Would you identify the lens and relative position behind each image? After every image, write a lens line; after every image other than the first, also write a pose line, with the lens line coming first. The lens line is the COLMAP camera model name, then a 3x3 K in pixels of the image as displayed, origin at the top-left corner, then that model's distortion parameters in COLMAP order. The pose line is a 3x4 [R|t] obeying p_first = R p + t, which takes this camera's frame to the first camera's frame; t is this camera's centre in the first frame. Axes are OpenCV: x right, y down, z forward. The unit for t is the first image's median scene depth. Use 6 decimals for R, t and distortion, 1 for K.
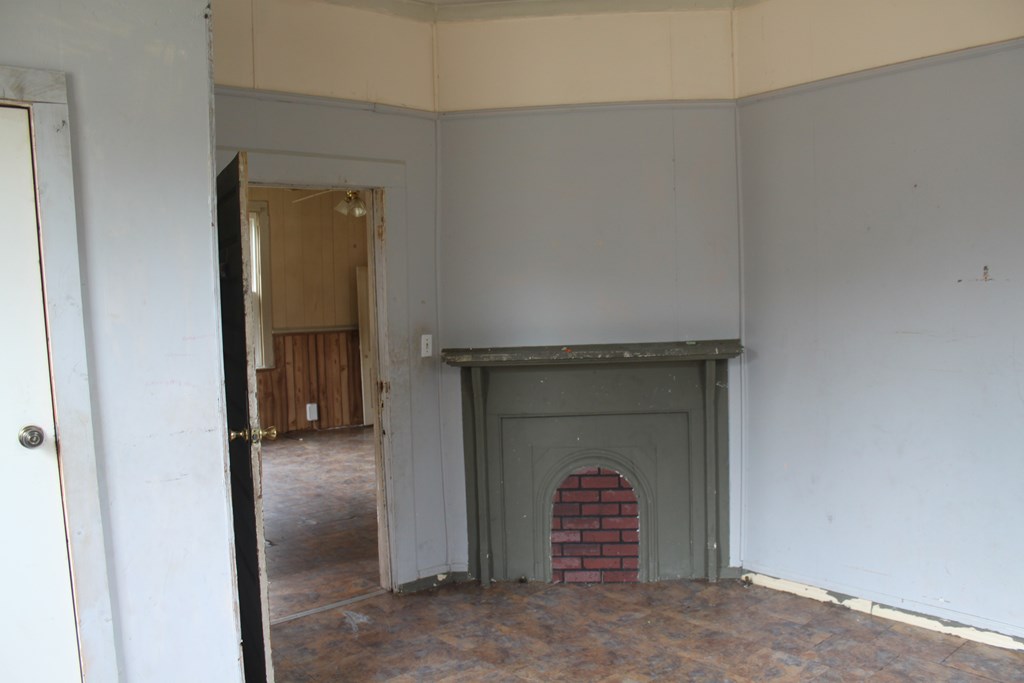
lens RADIAL K [[930.0, 0, 512.0], [0, 930.0, 341.5], [0, 0, 1]] dist [-0.101133, 0.028034]
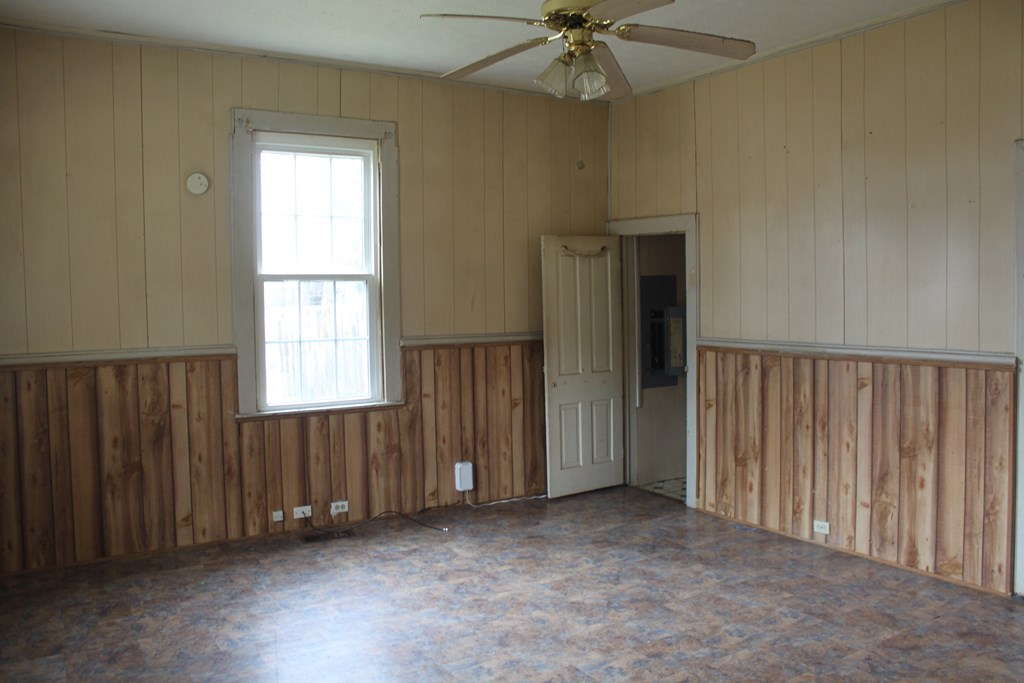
lens RADIAL K [[930.0, 0, 512.0], [0, 930.0, 341.5], [0, 0, 1]] dist [-0.101133, 0.028034]
pose [[0.988978, 0.019282, -0.146799, -0.099058], [-0.018088, 0.999792, 0.009462, -0.017624], [0.146951, -0.006702, 0.989121, 0.411512]]
